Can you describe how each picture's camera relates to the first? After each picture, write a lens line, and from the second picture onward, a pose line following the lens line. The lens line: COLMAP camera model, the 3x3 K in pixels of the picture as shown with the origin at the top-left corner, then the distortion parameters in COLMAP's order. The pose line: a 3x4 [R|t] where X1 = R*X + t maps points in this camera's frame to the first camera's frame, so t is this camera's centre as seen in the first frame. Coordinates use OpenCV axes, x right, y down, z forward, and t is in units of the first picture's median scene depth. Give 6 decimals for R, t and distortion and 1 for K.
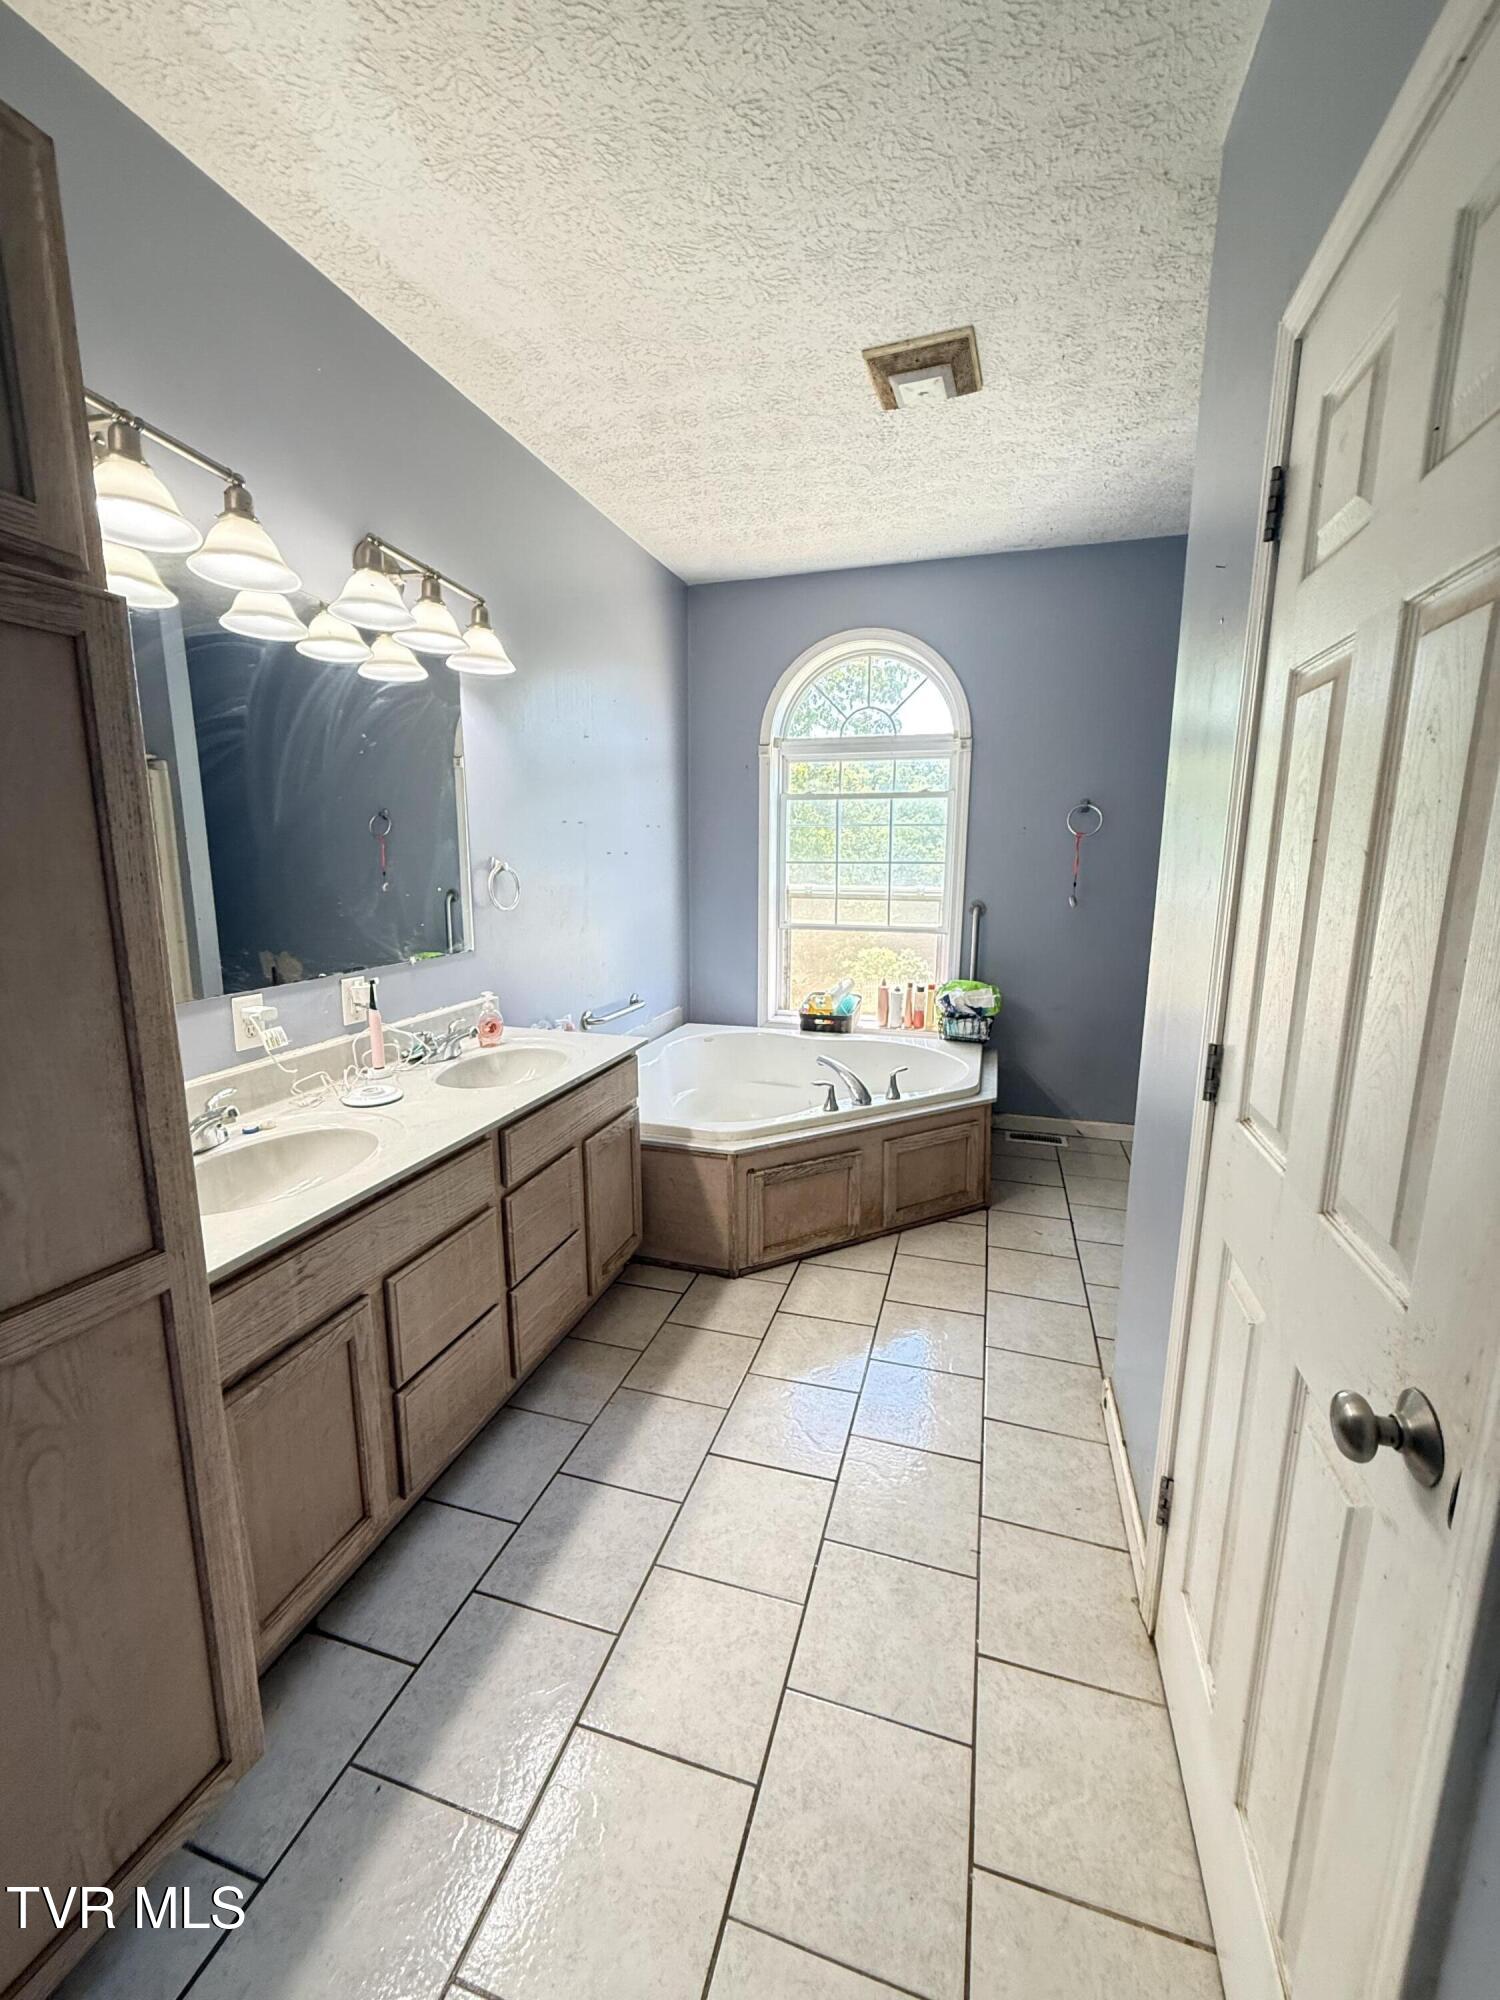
lens RADIAL K [[796.6, 0, 753.6], [0, 796.6, 997.1], [0, 0, 1]] dist [-0.001976, 0.000583]
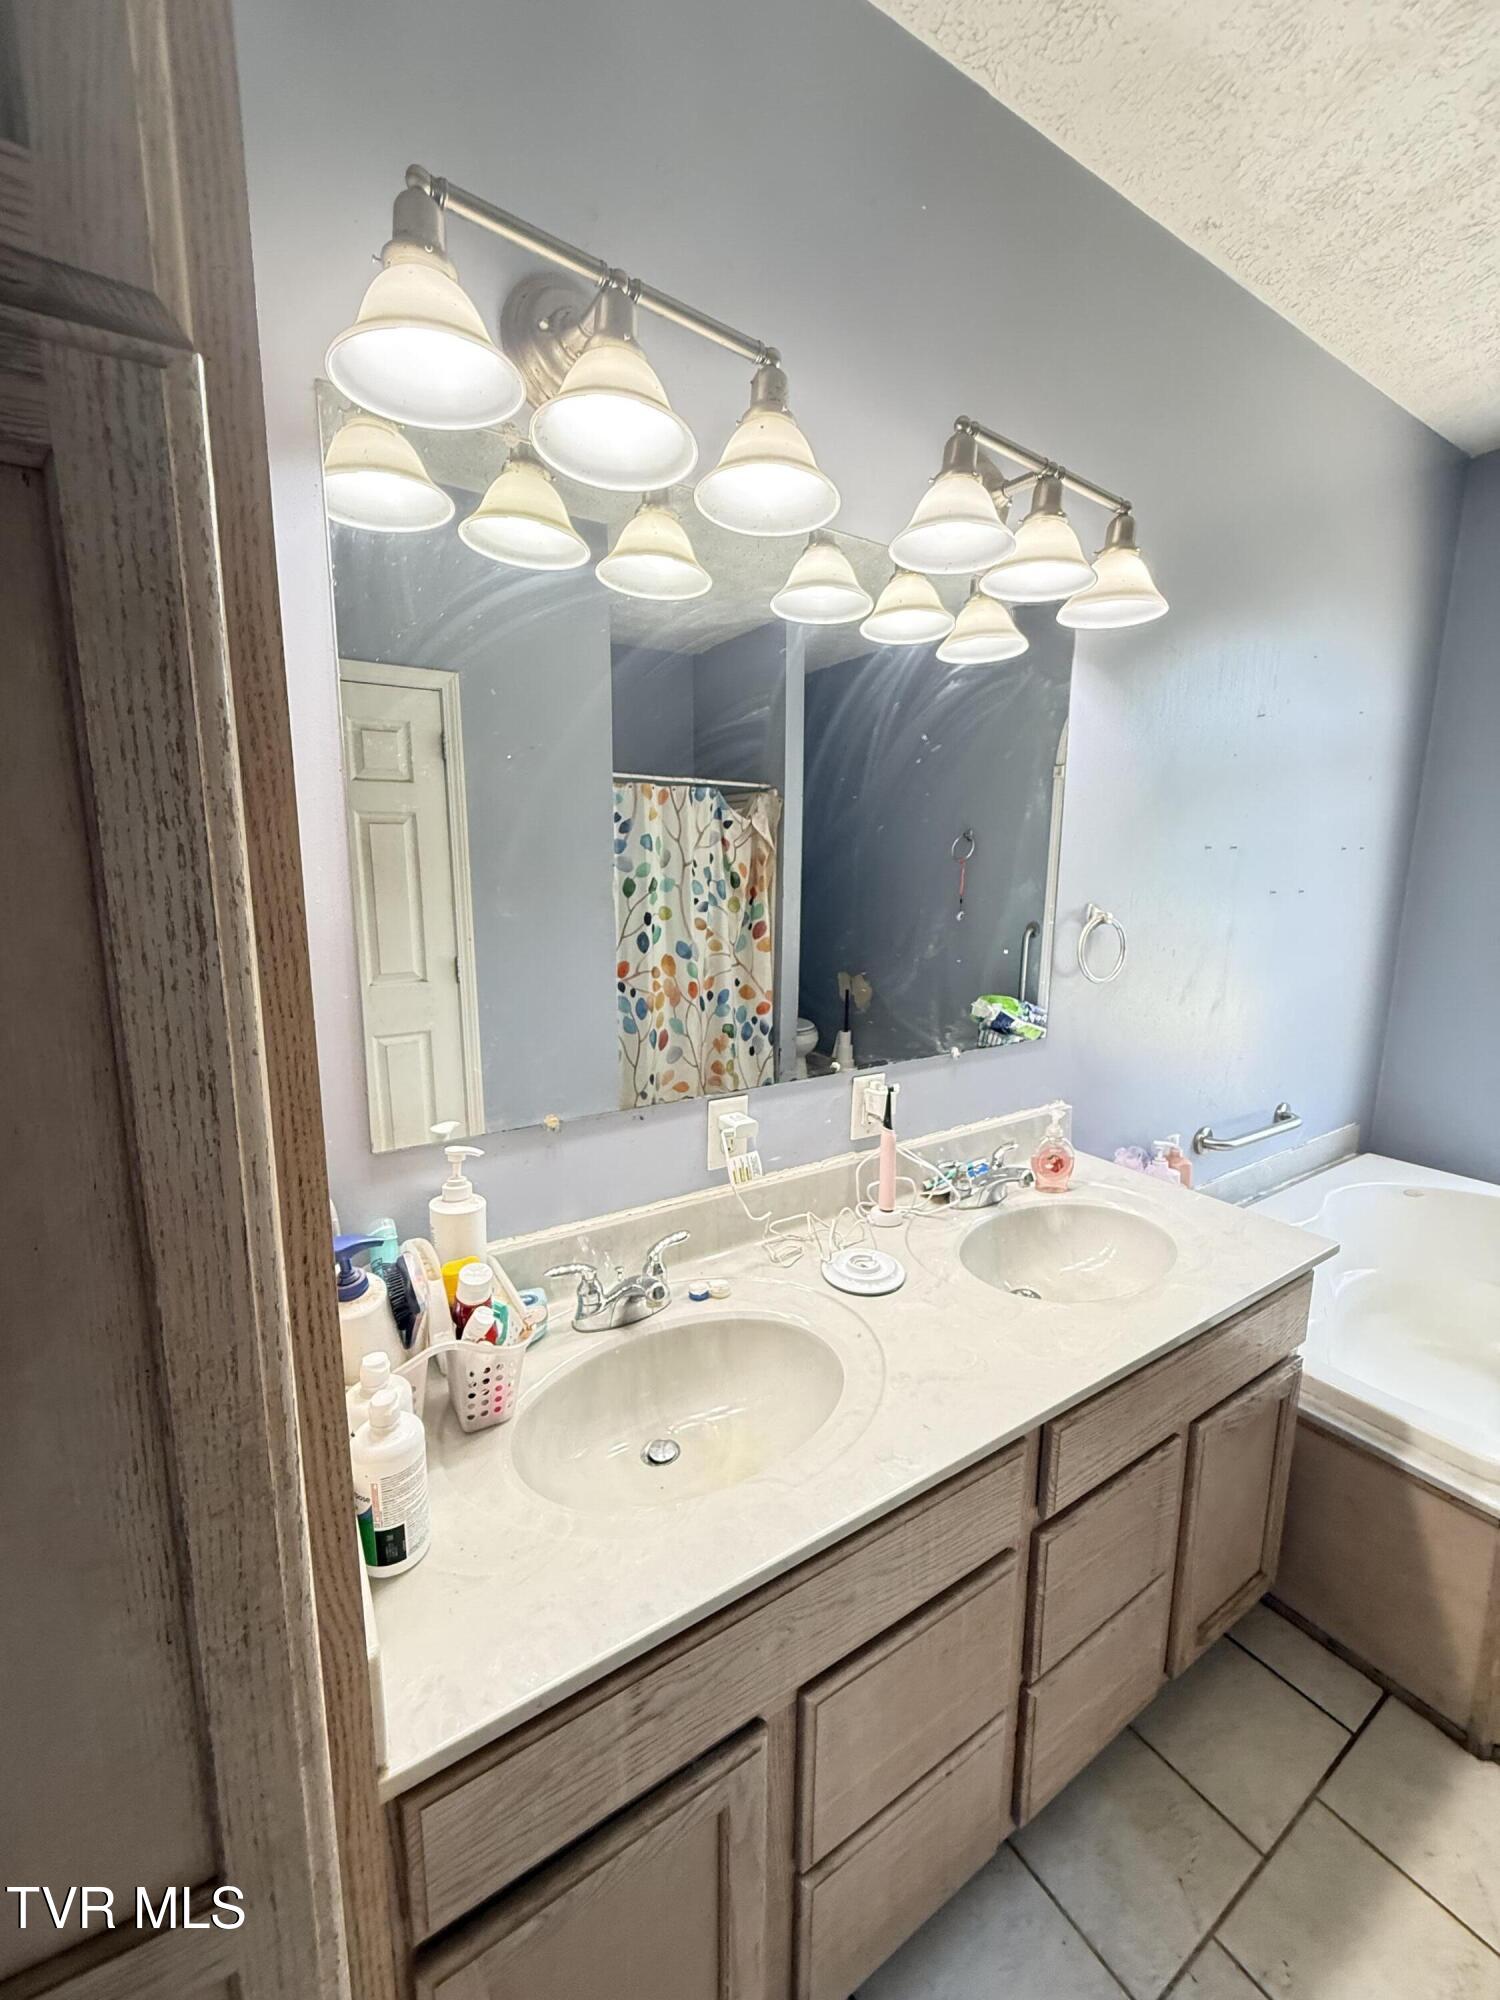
lens RADIAL K [[796.6, 0, 751.6], [0, 796.6, 997.4], [0, 0, 1]] dist [-0.001976, 0.000583]
pose [[0.762291, 0.108678, -0.638045, -0.127976], [-0.117989, 0.992617, 0.028107, -0.098295], [0.636389, 0.053856, 0.769486, 0.359504]]
